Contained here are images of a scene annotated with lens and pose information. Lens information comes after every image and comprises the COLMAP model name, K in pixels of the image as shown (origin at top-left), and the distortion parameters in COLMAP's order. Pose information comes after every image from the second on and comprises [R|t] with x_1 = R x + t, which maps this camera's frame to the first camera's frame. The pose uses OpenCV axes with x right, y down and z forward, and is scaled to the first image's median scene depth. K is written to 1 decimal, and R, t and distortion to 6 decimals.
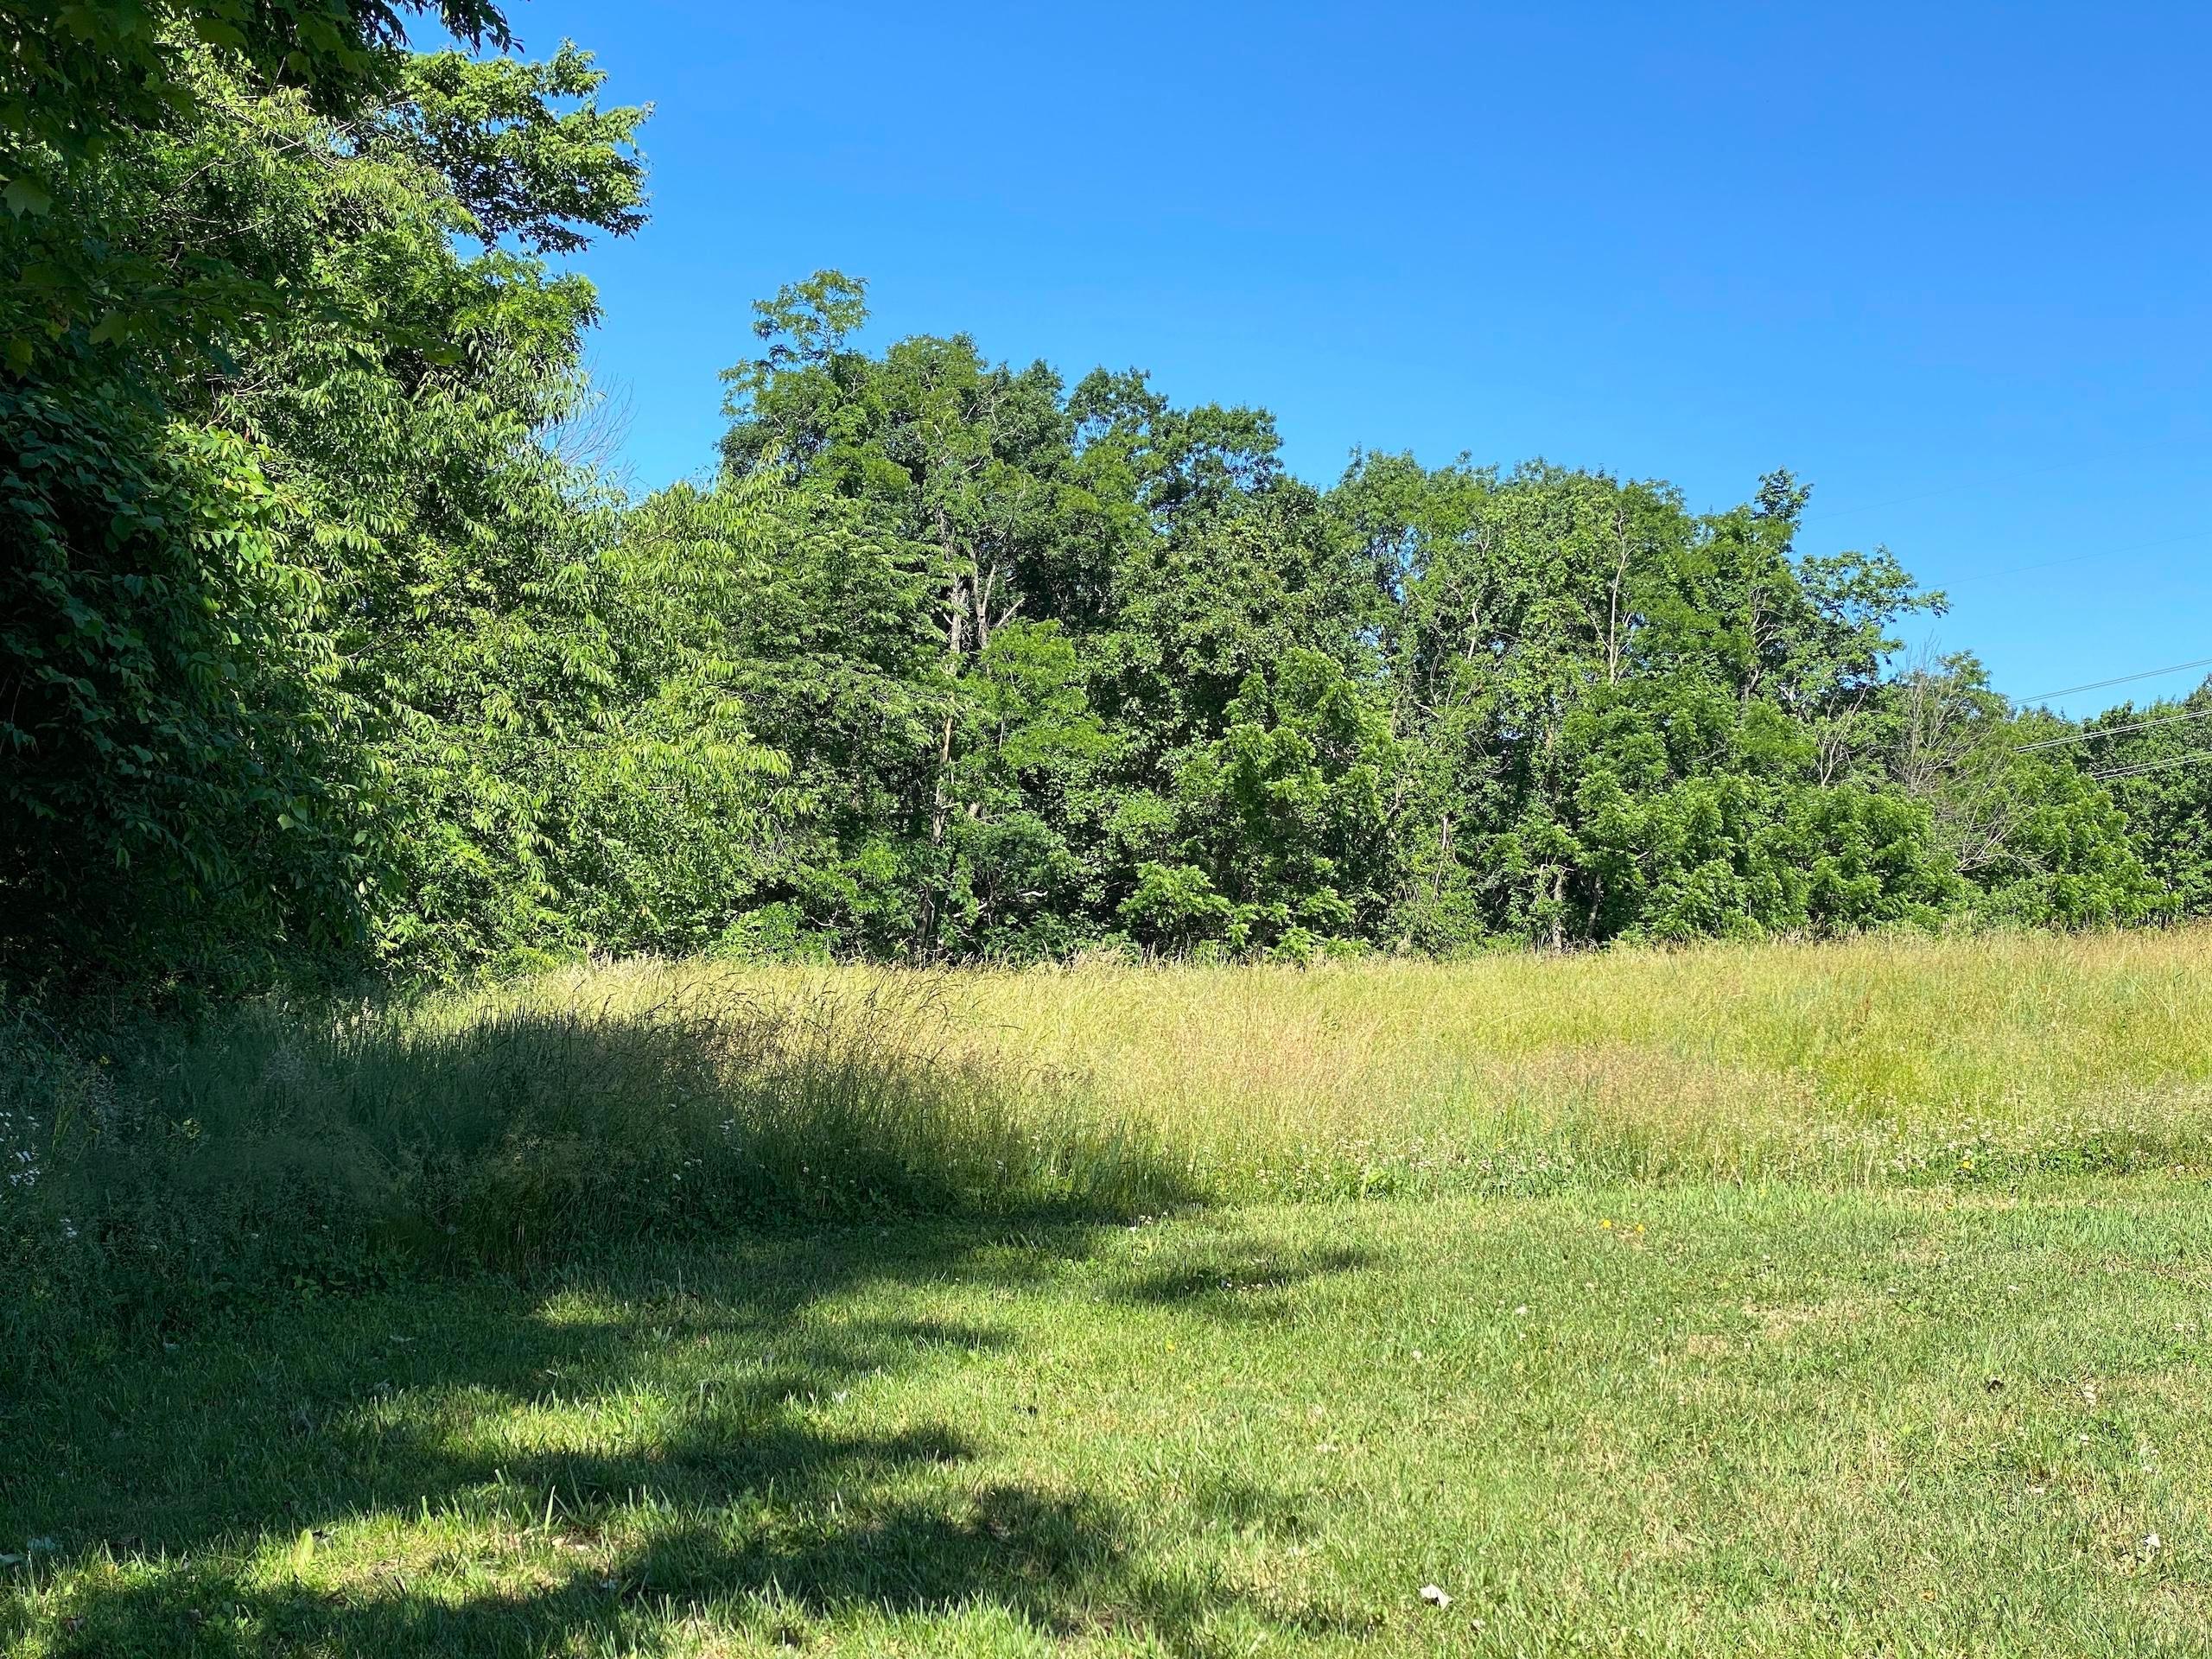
lens RADIAL K [[3238.9, 0, 1107.8], [0, 3238.9, 798.8], [0, 0, 1]] dist [0.106951, 0.000000]
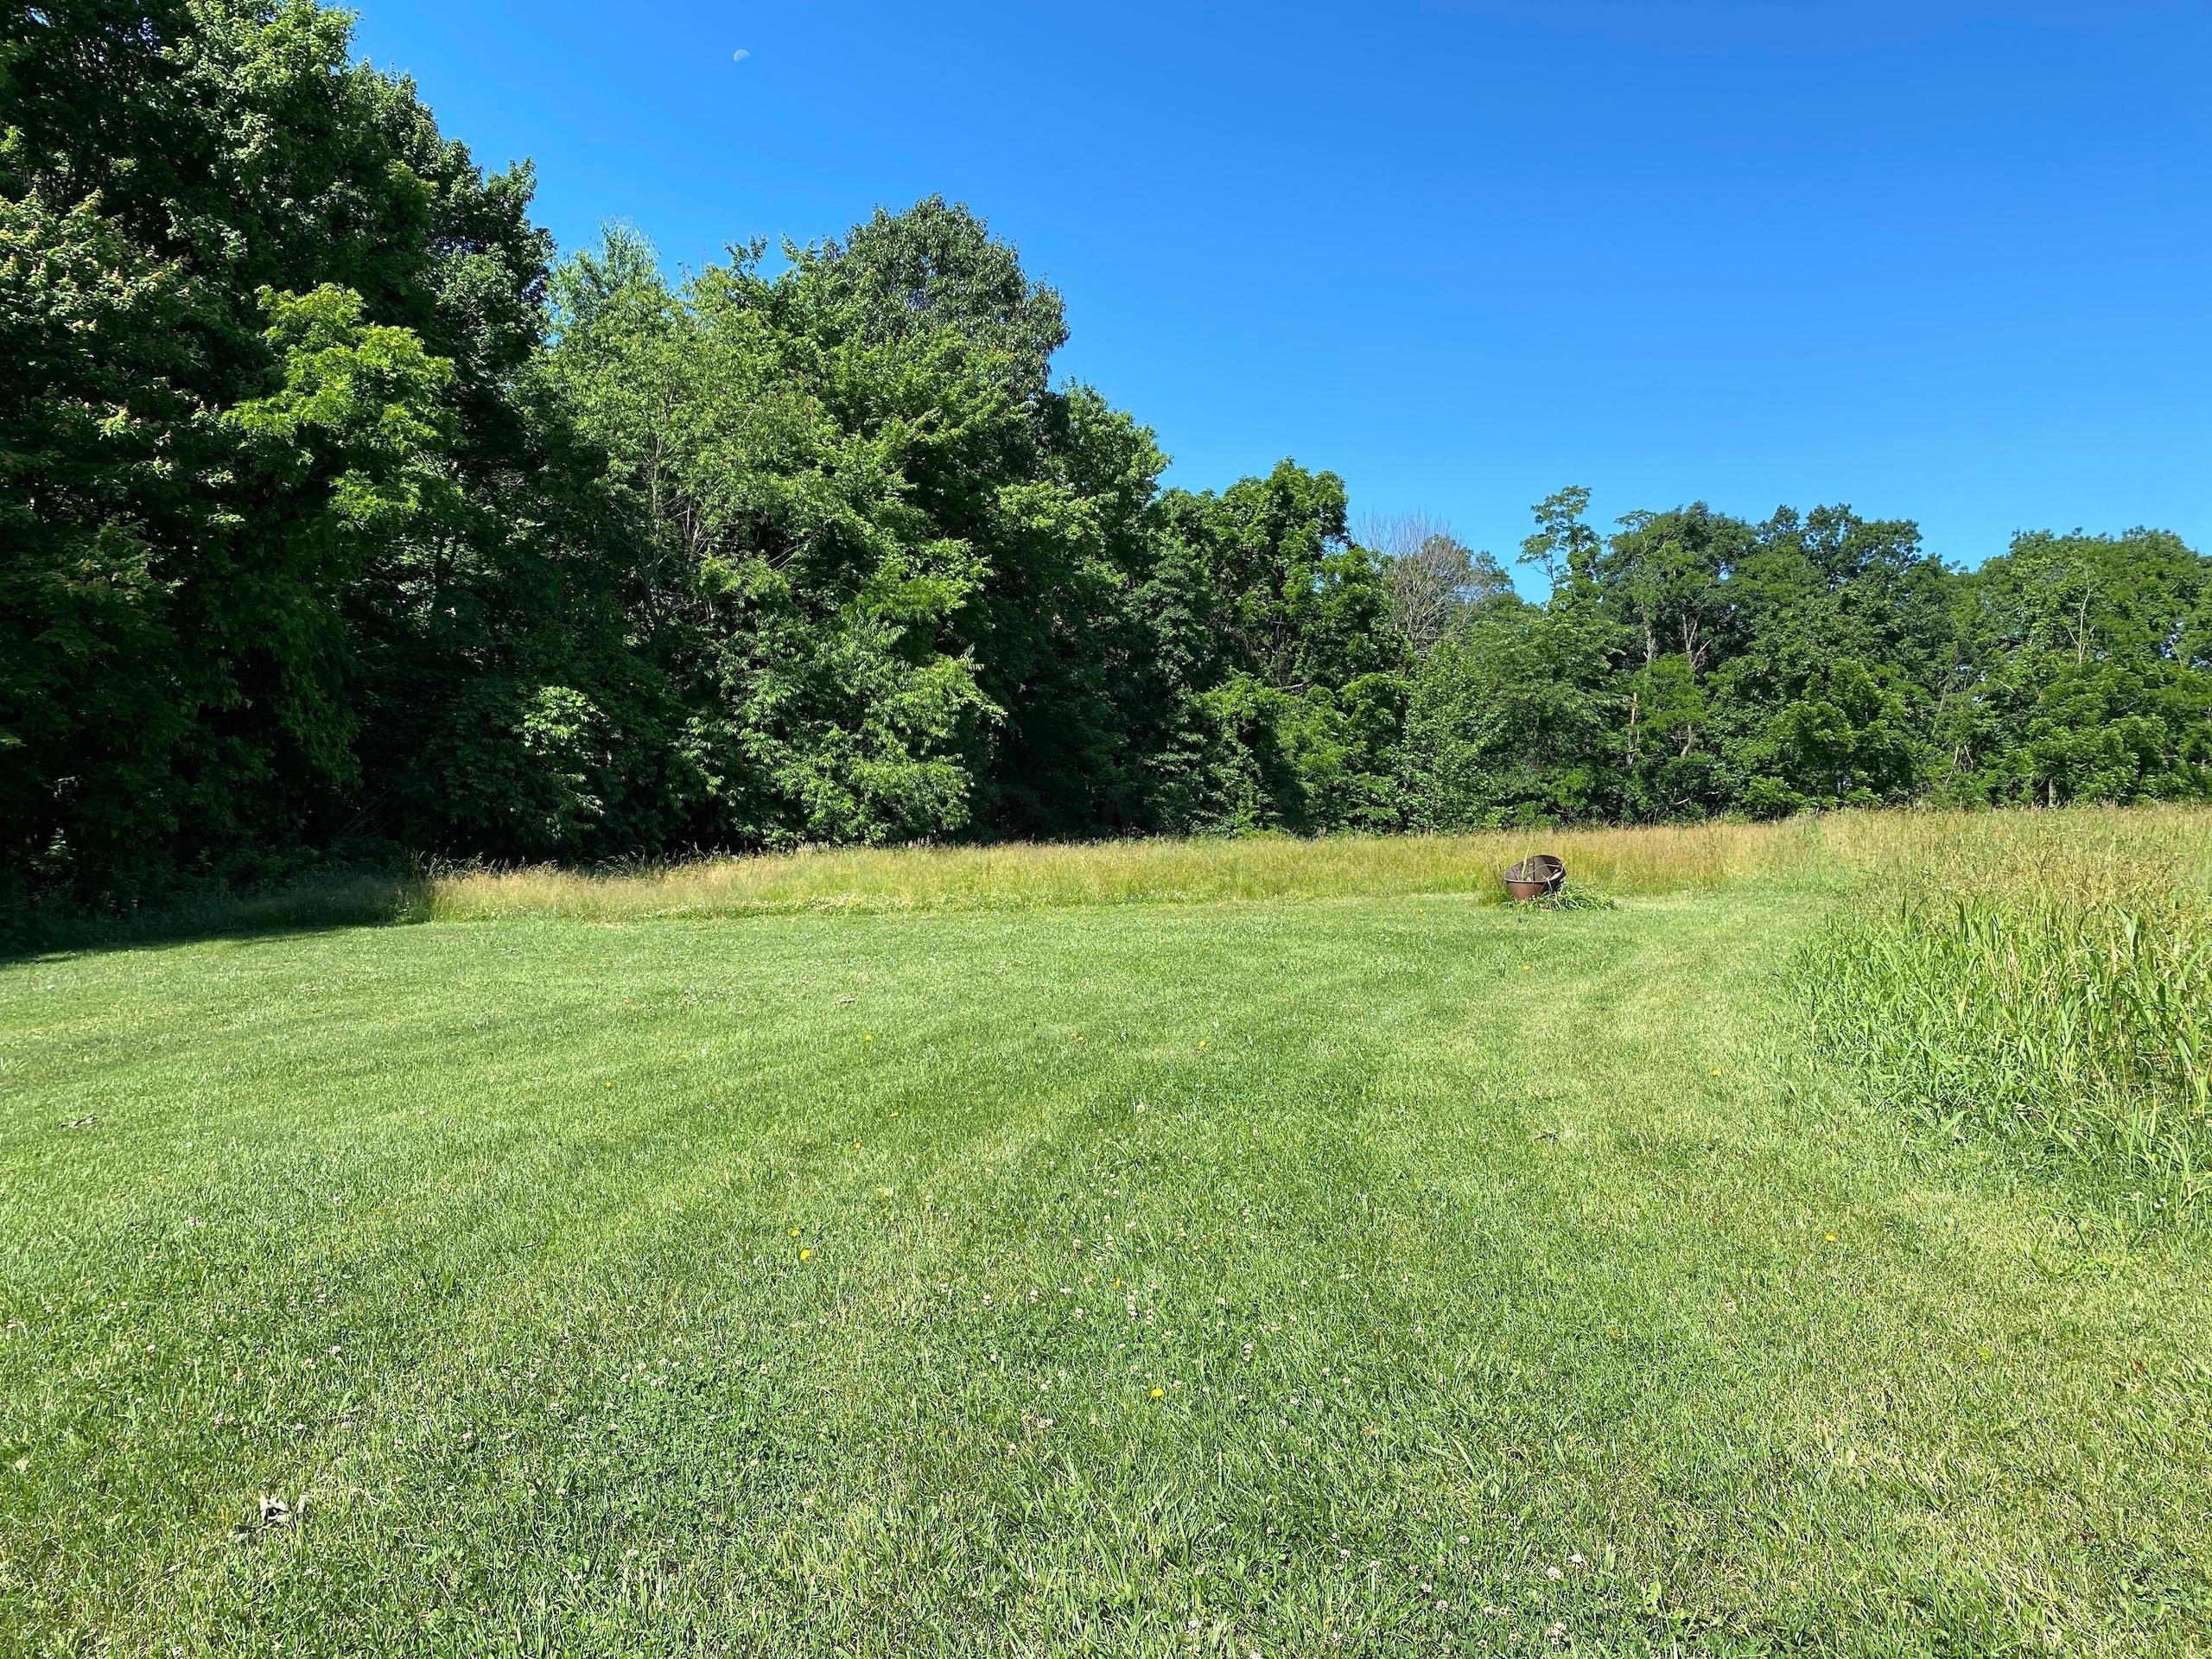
lens RADIAL K [[1641.9, 0, 1109.3], [0, 1641.9, 807.3], [0, 0, 1]] dist [0.017771, -0.033490]
pose [[0.828014, -0.008307, -0.560645, 0.232686], [0.032295, 0.998937, 0.032895, -0.005723], [0.559776, -0.045344, 0.827402, -0.016701]]
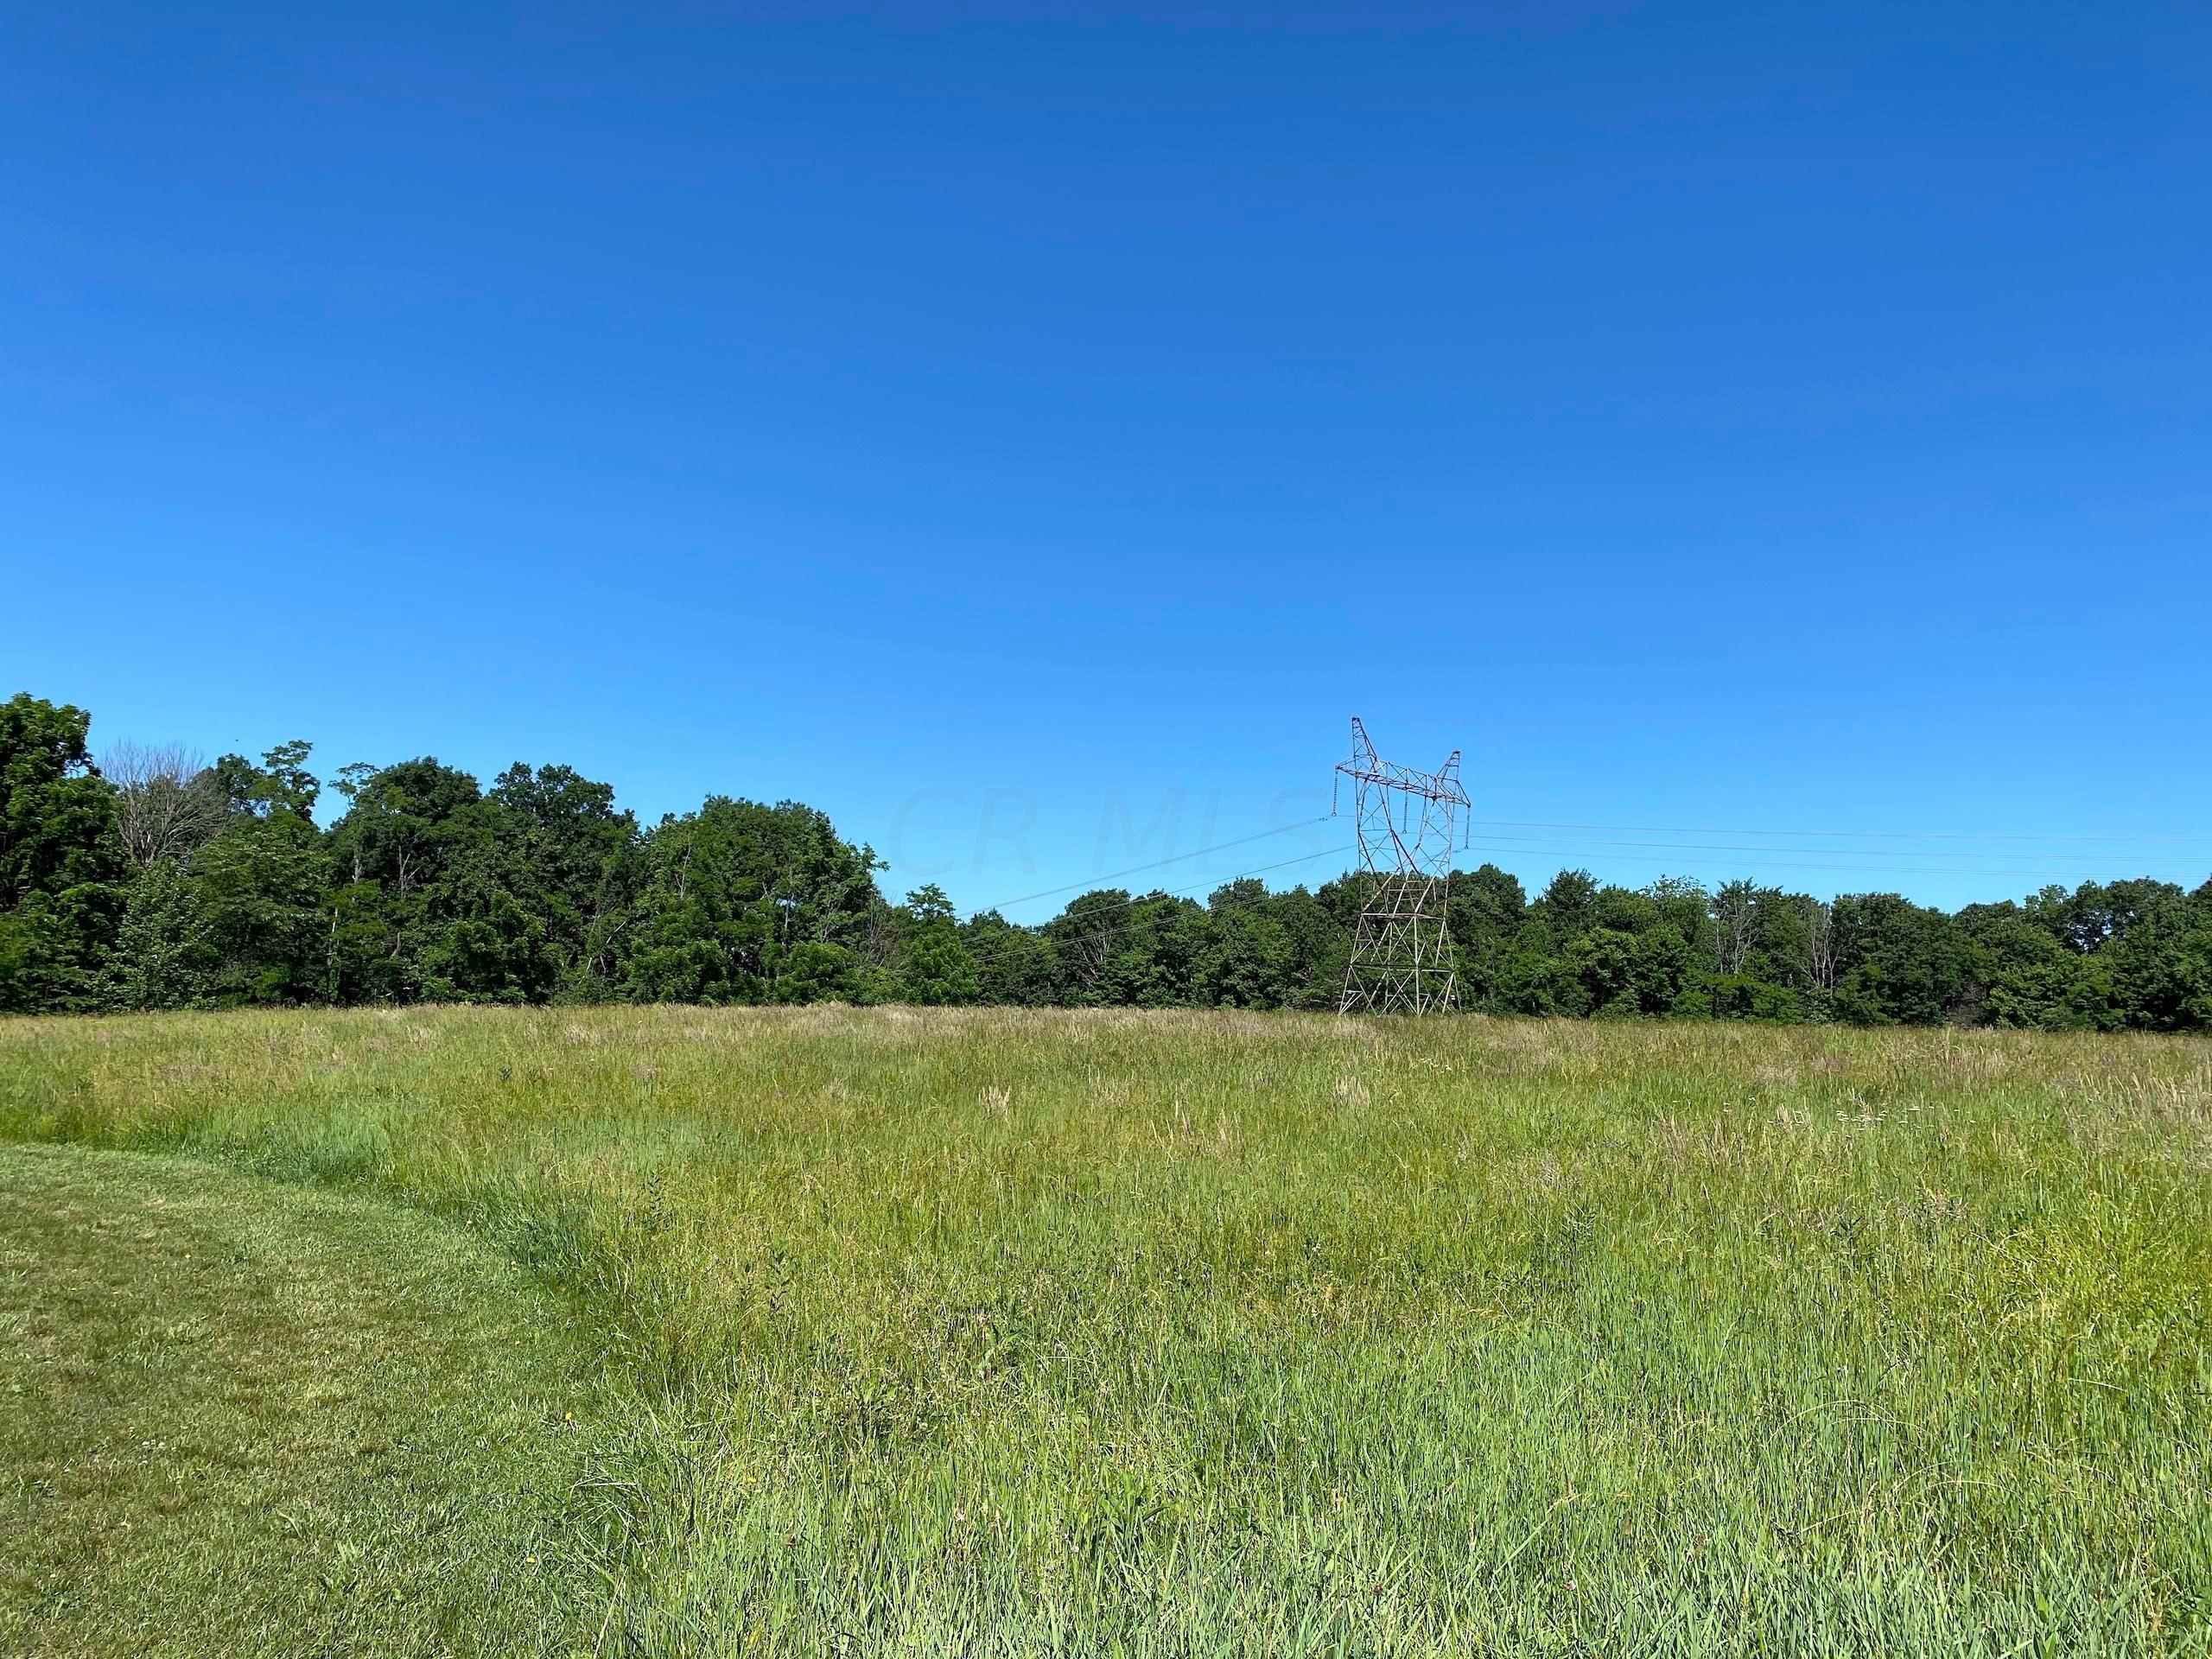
lens RADIAL K [[1641.9, 0, 1093.1], [0, 1641.9, 815.5], [0, 0, 1]] dist [0.017771, -0.033490]
pose [[0.999896, 0.006884, -0.012658, 0.517062], [-0.007699, 0.997821, -0.065526, -0.023316], [0.012179, 0.065617, 0.997771, -0.254282]]
